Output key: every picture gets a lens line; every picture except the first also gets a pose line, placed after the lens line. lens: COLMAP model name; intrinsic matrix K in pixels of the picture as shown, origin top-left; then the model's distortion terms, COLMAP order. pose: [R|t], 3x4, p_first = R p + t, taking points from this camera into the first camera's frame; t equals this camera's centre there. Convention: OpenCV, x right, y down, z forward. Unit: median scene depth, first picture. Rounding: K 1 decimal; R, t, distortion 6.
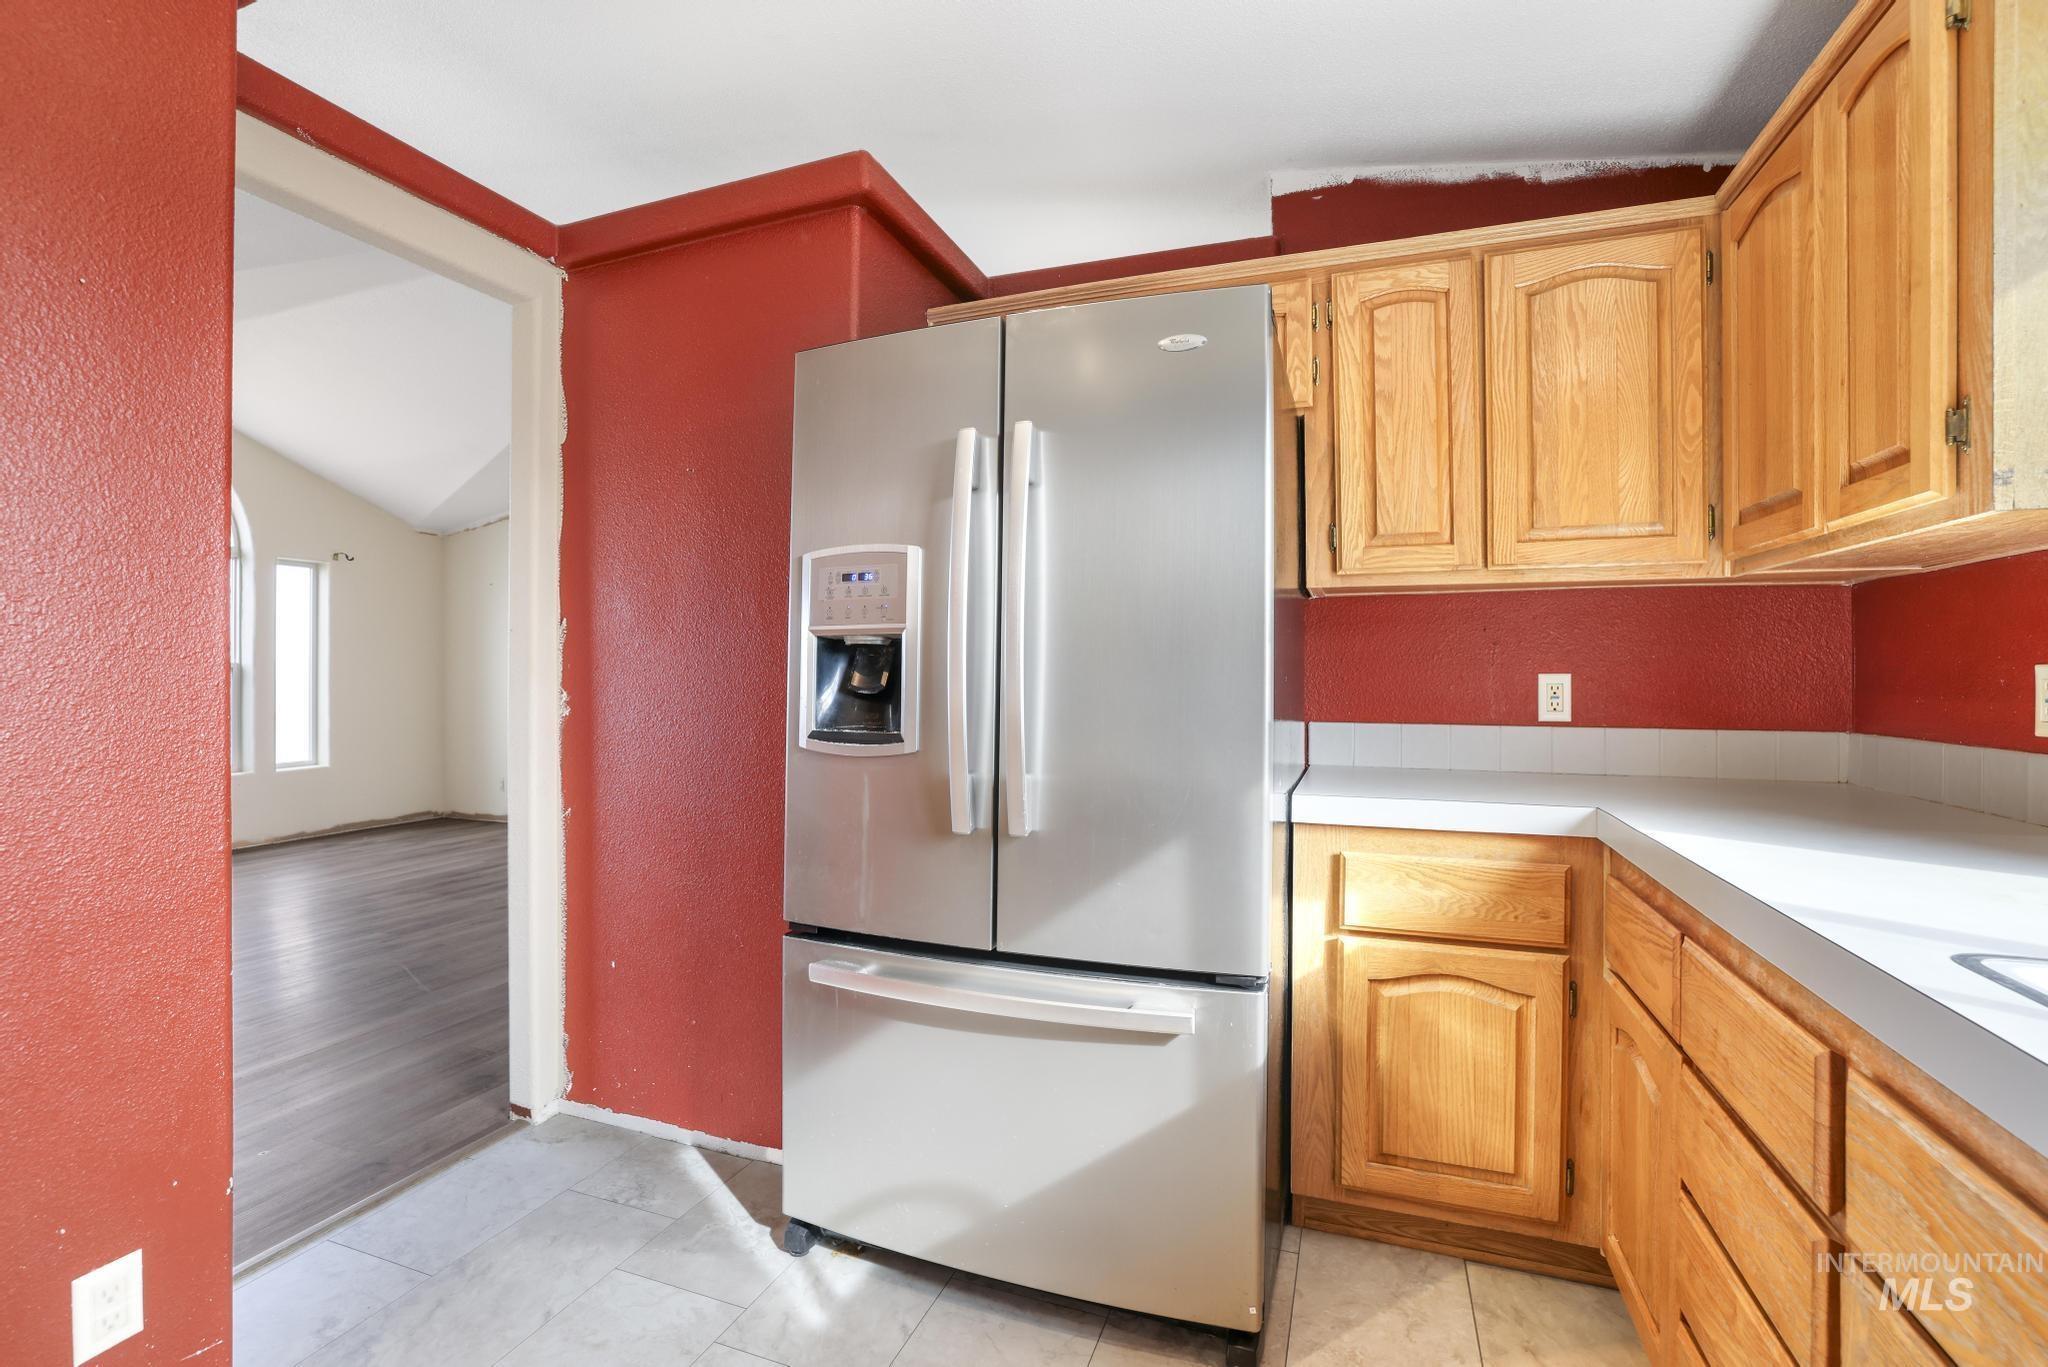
lens RADIAL K [[904.4, 0, 983.5], [0, 904.4, 670.2], [0, 0, 1]] dist [-0.037395, 0.015346]
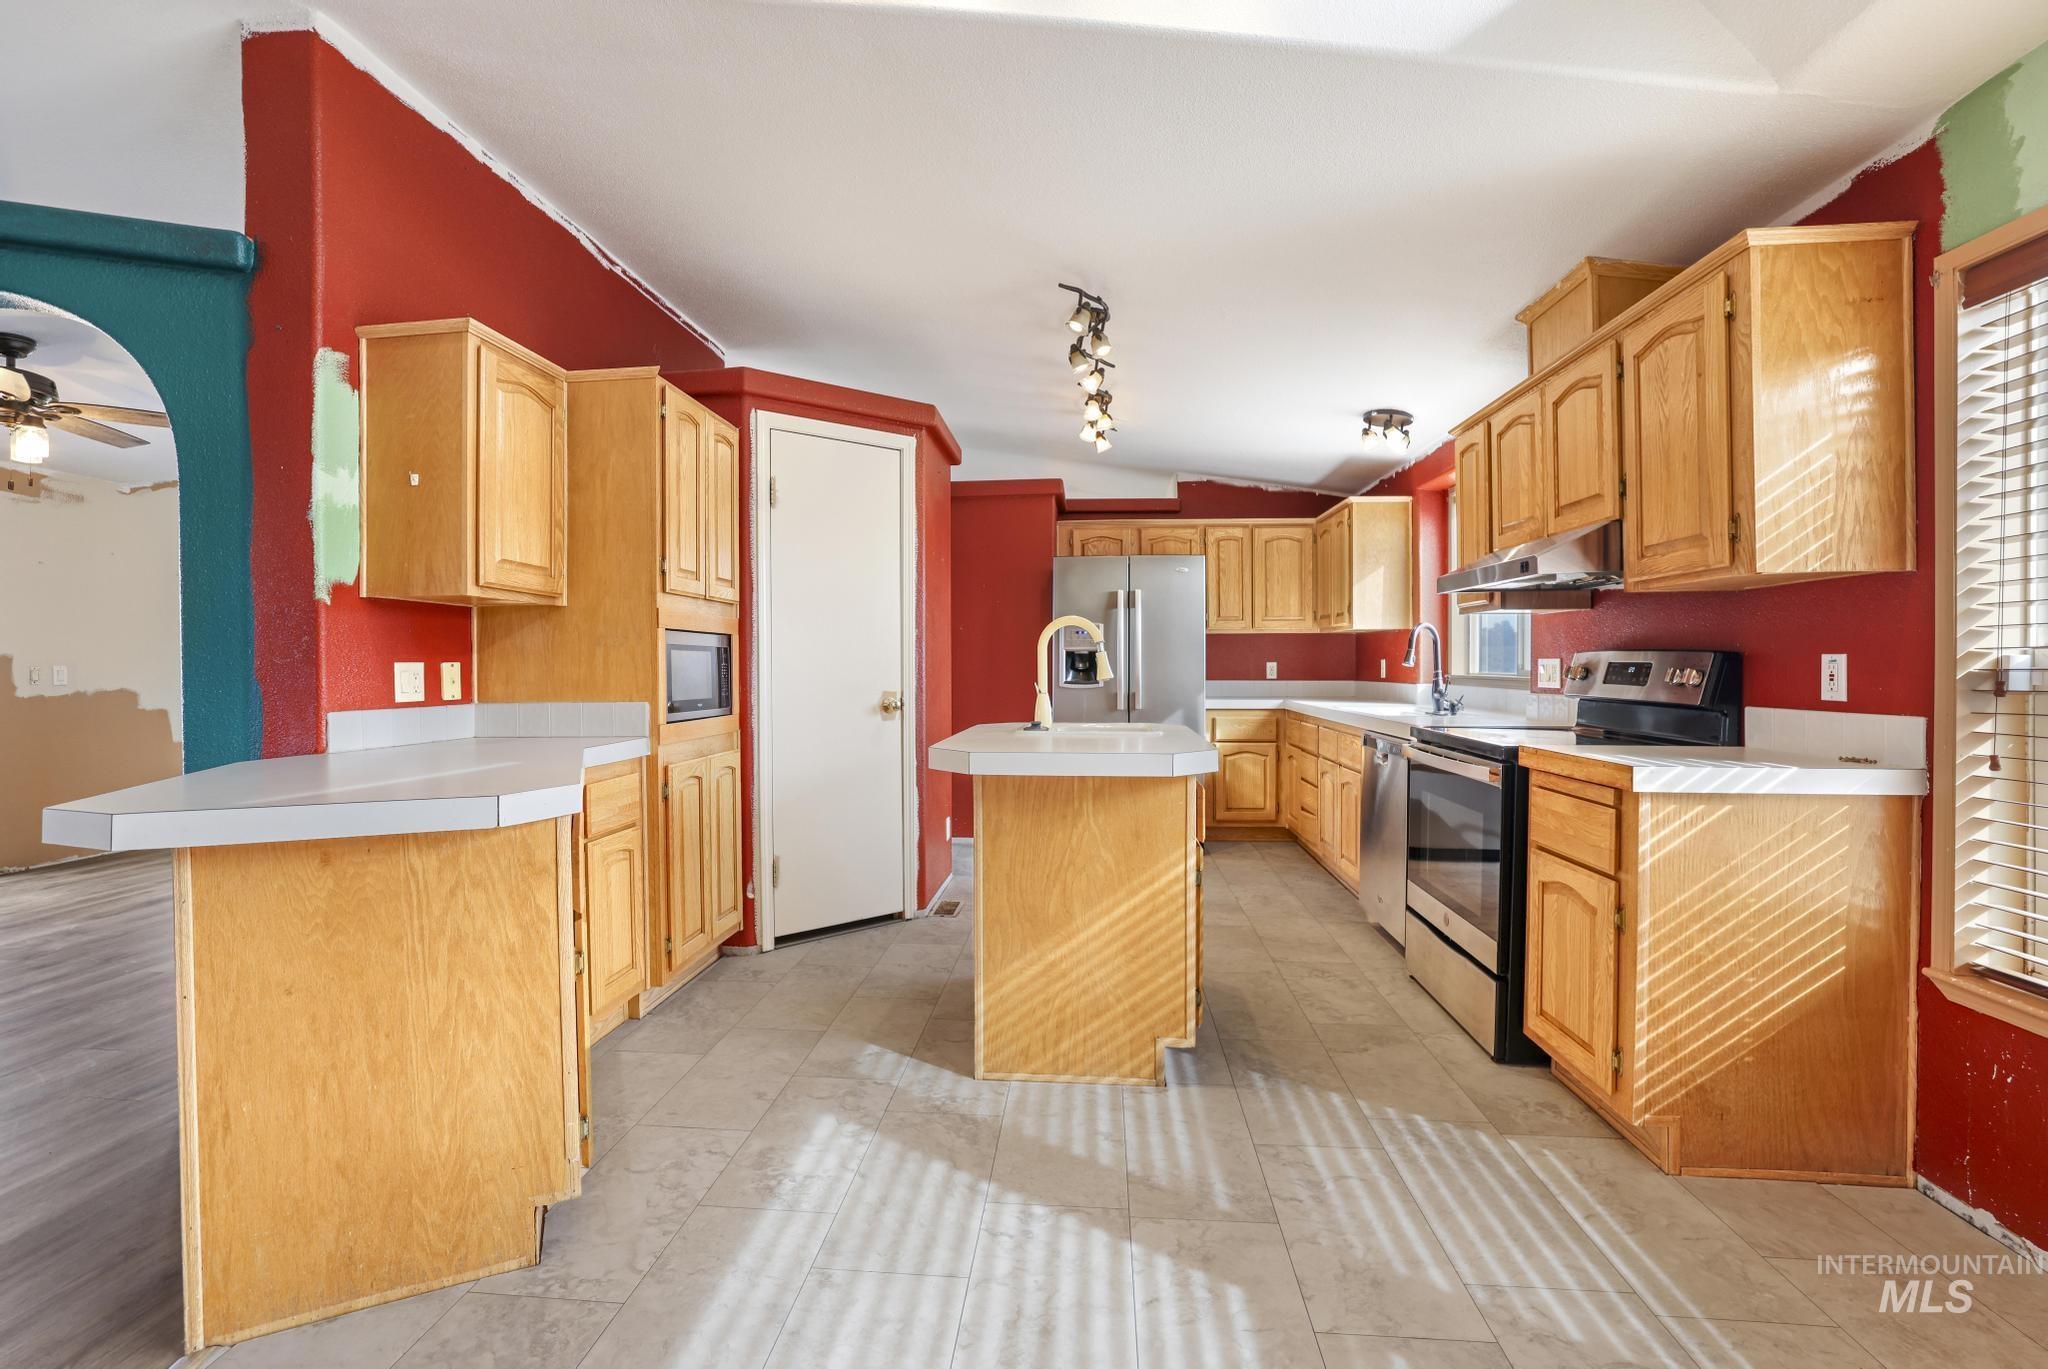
lens RADIAL K [[899.7, 0, 1014.4], [0, 899.7, 672.5], [0, 0, 1]] dist [-0.045836, 0.015426]
pose [[0.952511, -0.006418, 0.304437, -1.299573], [0.002751, 0.999918, 0.012473, -0.002465], [-0.304492, -0.011043, 0.952451, -1.894200]]
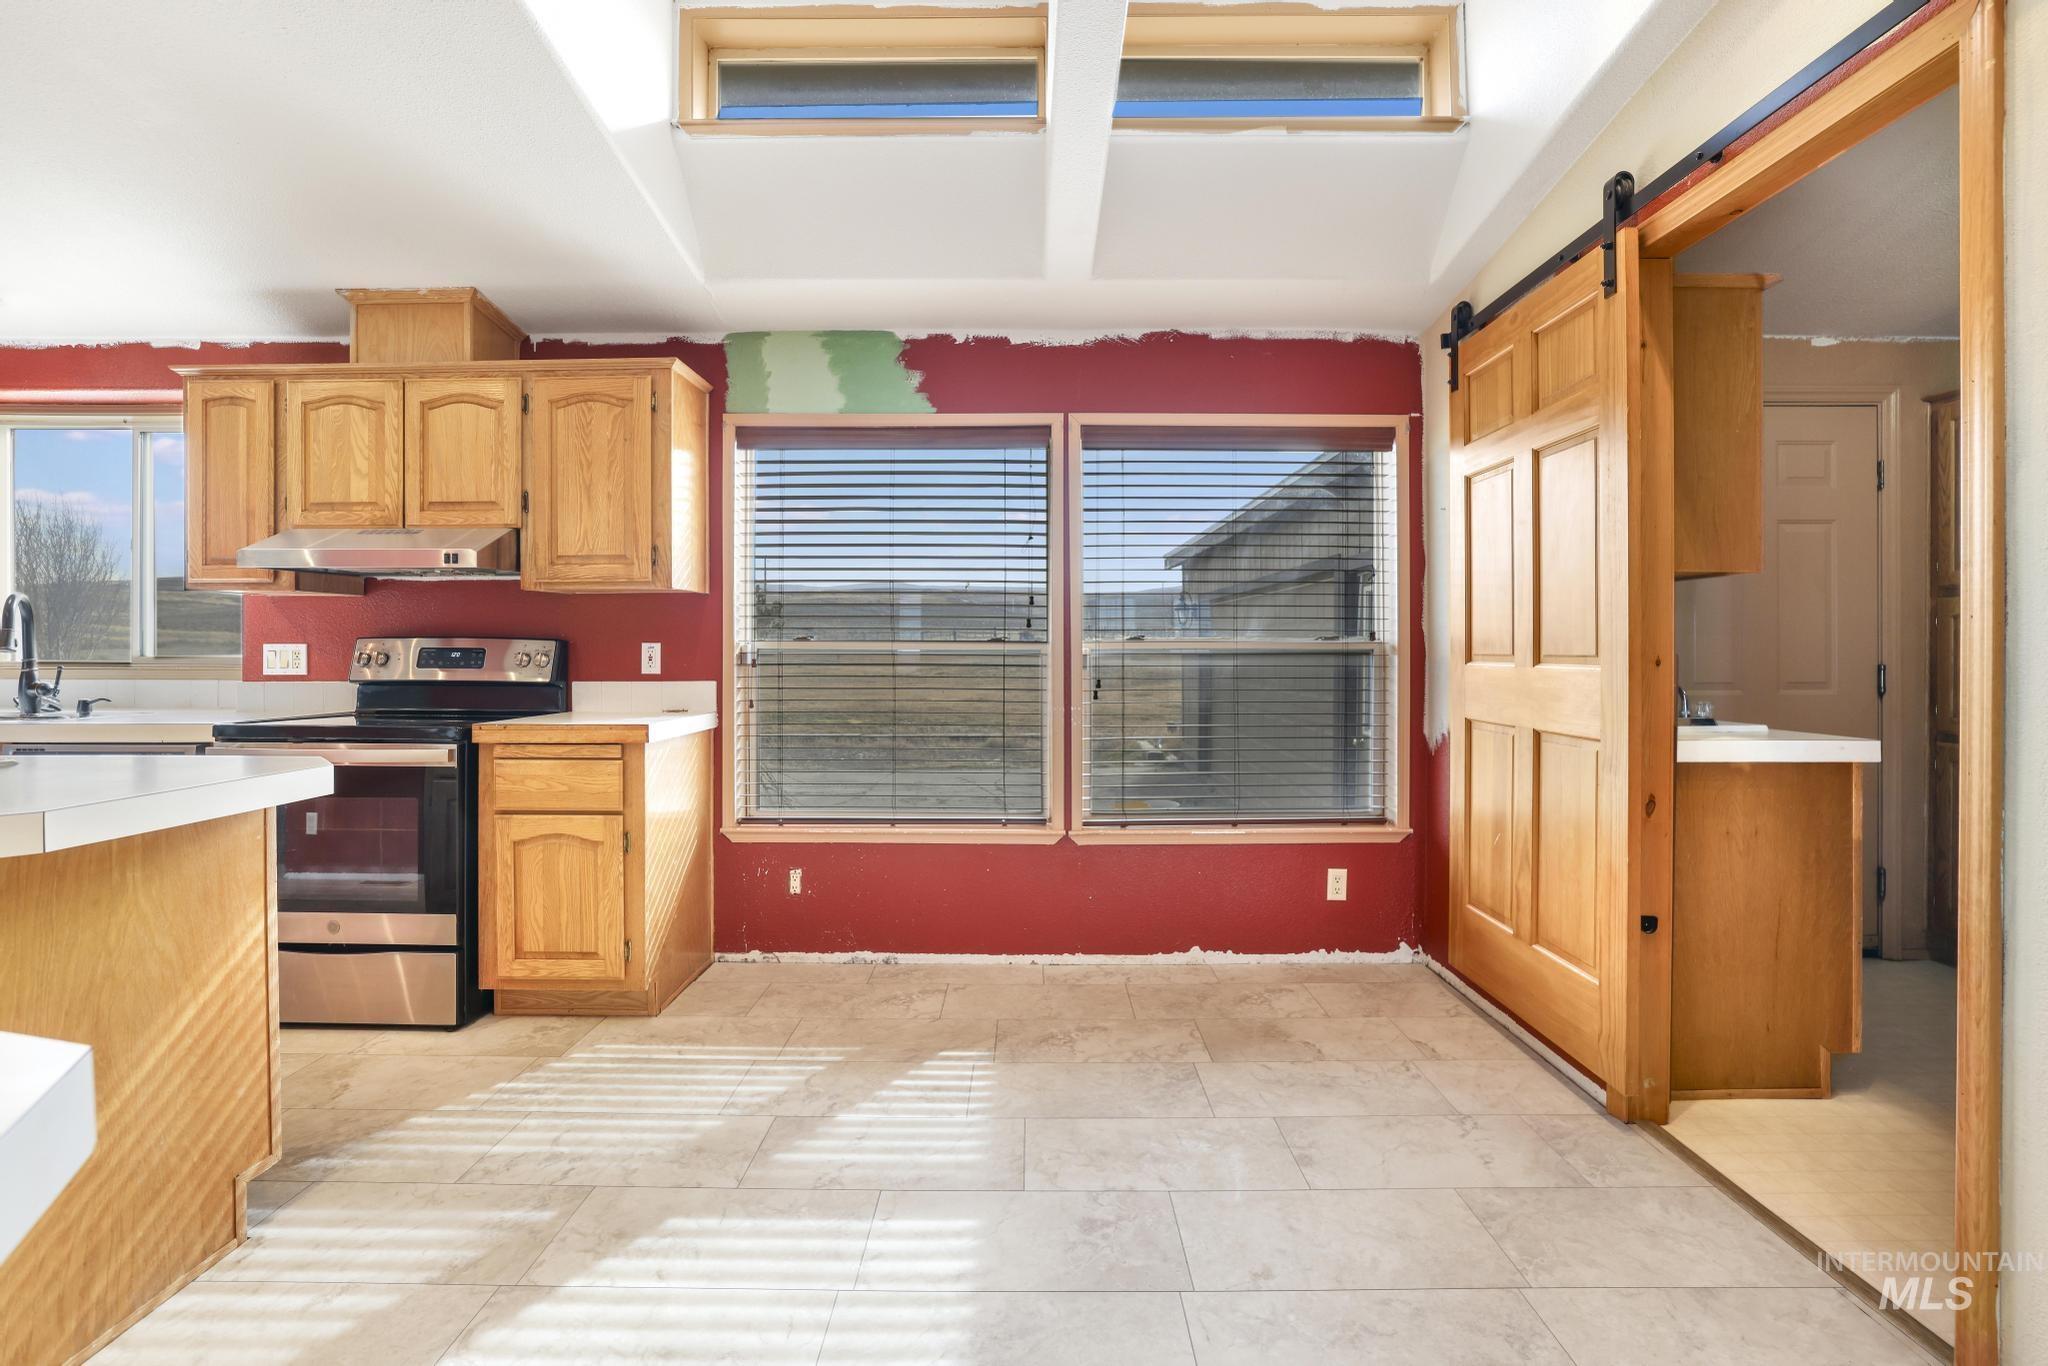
lens RADIAL K [[904.2, 0, 1029.7], [0, 904.2, 645.6], [0, 0, 1]] dist [-0.039727, 0.015420]
pose [[-0.388199, 0.001725, 0.921574, -1.901887], [-0.003120, 0.999990, -0.003186, -0.000791], [-0.921570, -0.004112, -0.388189, -1.070521]]
